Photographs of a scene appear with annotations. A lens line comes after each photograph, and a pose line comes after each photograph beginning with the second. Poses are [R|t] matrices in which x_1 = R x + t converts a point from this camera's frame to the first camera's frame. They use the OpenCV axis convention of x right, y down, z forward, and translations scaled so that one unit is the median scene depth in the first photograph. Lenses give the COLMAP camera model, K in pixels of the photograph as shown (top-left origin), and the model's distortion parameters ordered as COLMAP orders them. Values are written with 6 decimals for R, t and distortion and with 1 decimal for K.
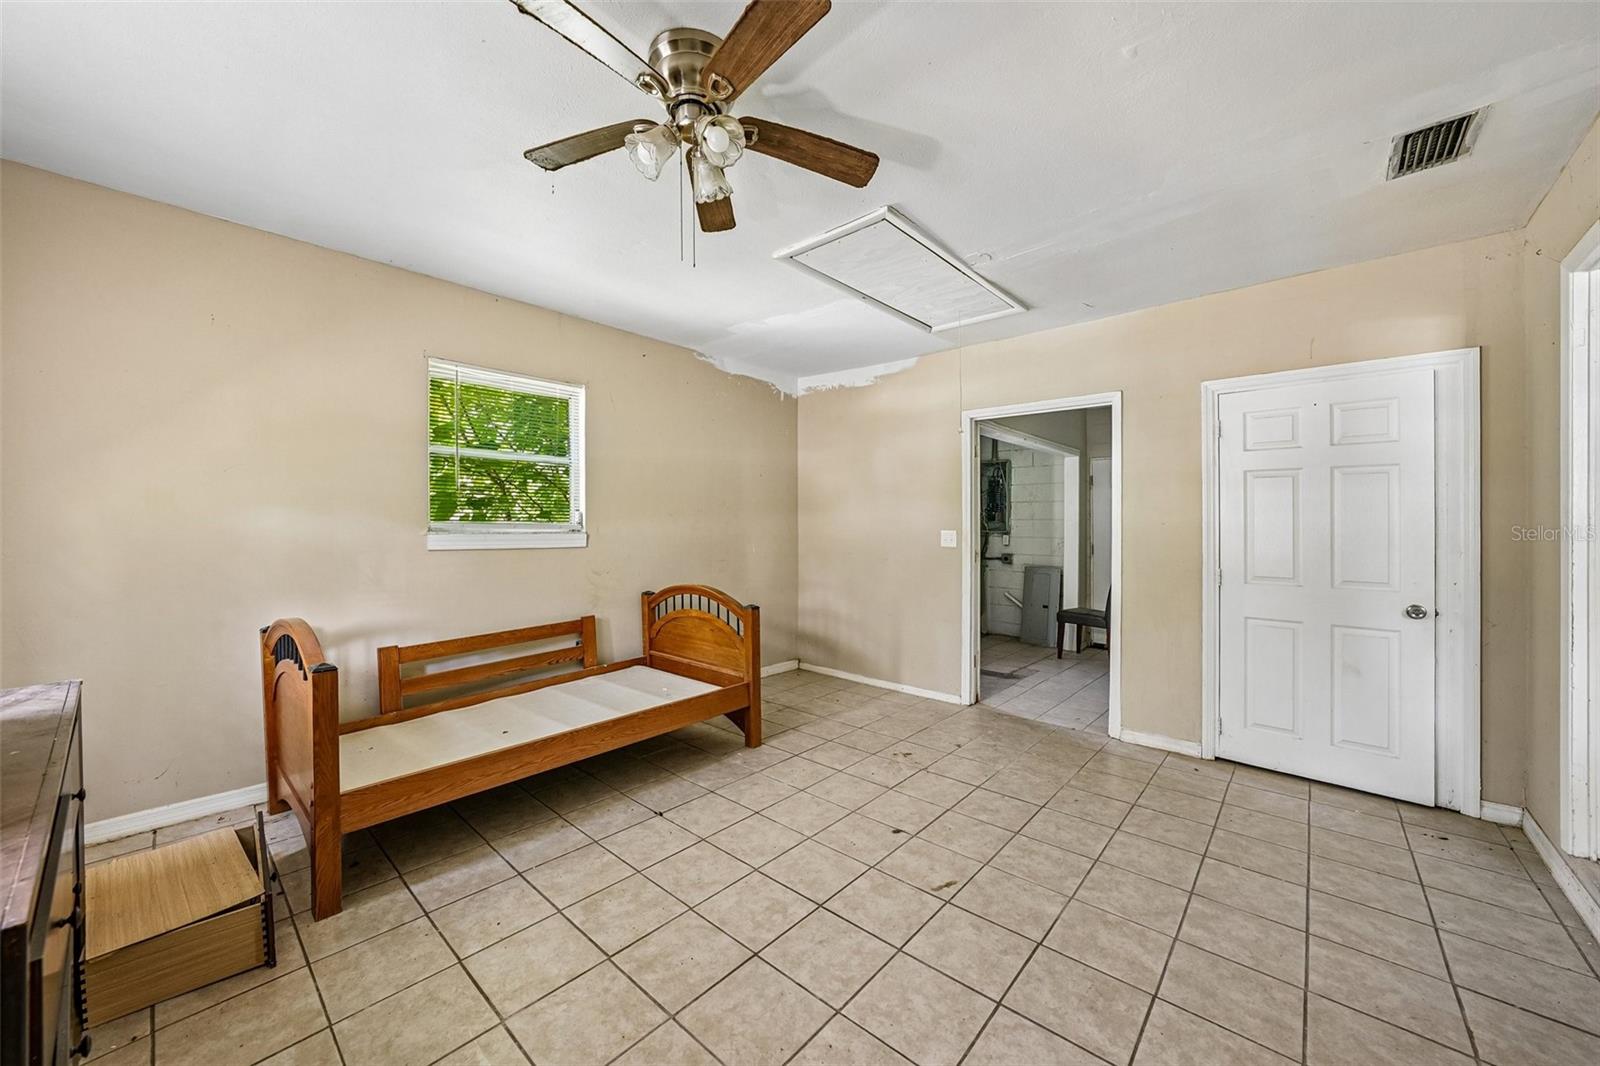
lens RADIAL K [[604.8, 0, 790.2], [0, 604.8, 522.4], [0, 0, 1]] dist [-0.009151, -0.000272]
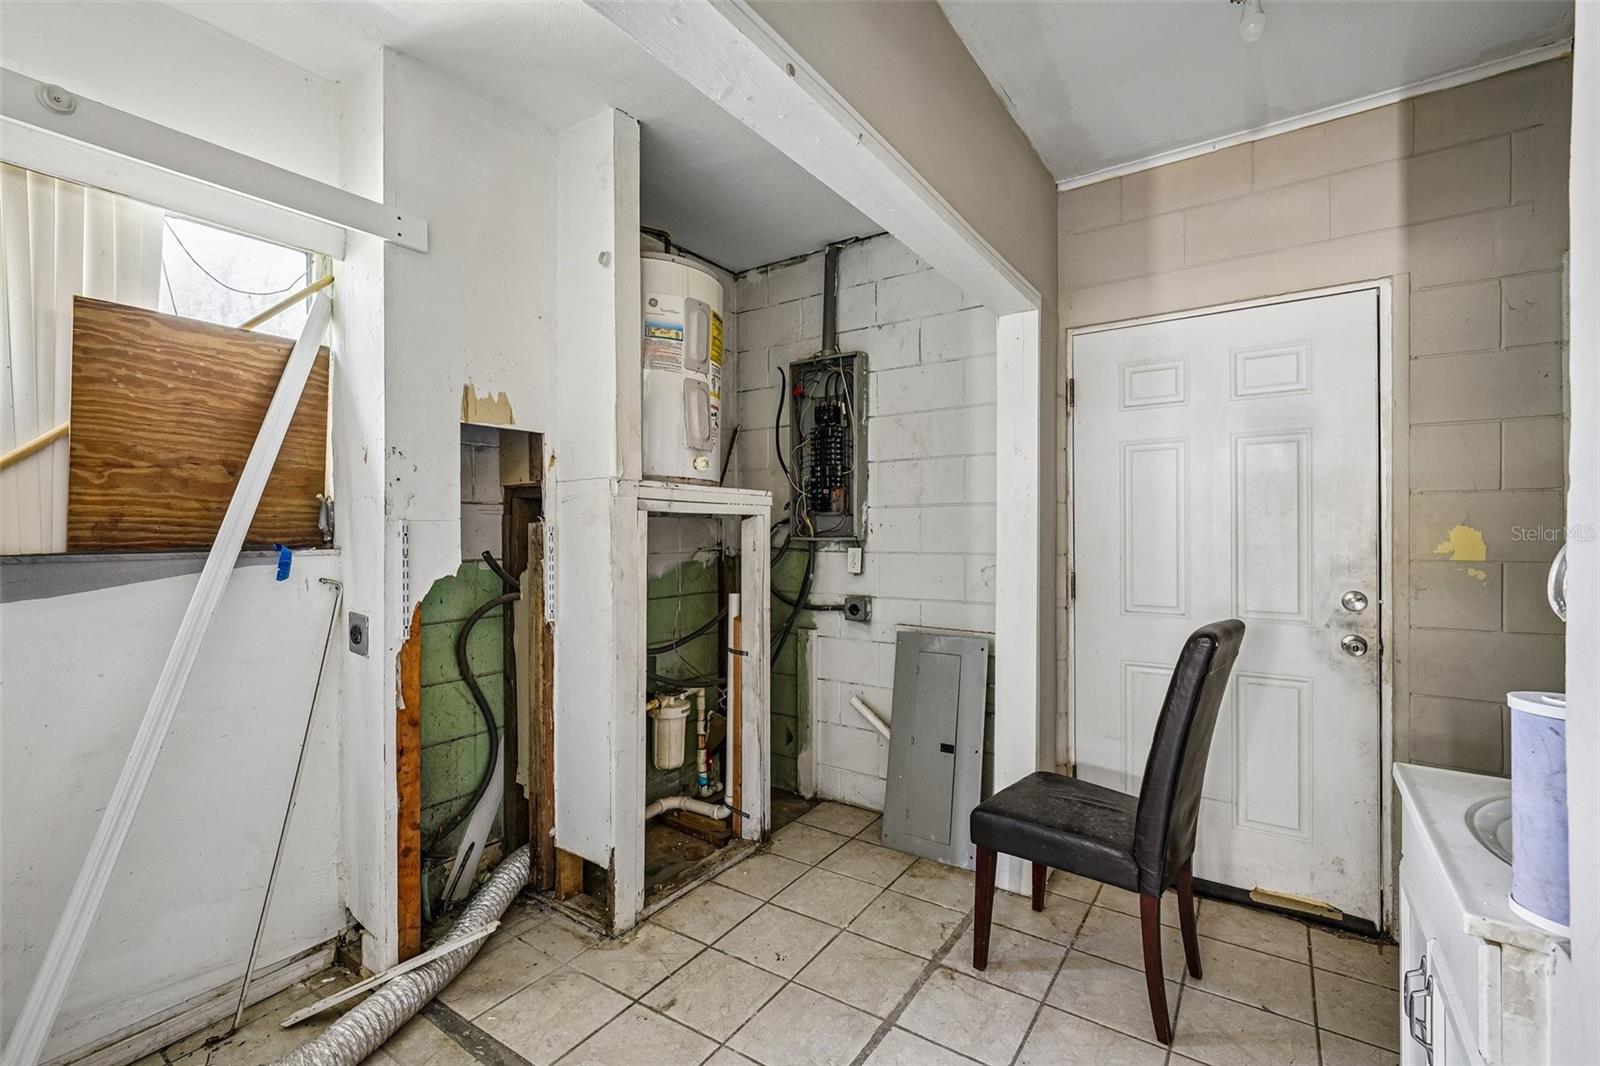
lens RADIAL K [[704.1, 0, 803.1], [0, 704.1, 536.3], [0, 0, 1]] dist [-0.000894, -0.000036]
pose [[0.988354, 0.000486, 0.152175, 0.254371], [-0.000683, 0.999999, 0.001244, 0.013122], [-0.152174, -0.001333, 0.988353, 0.557010]]
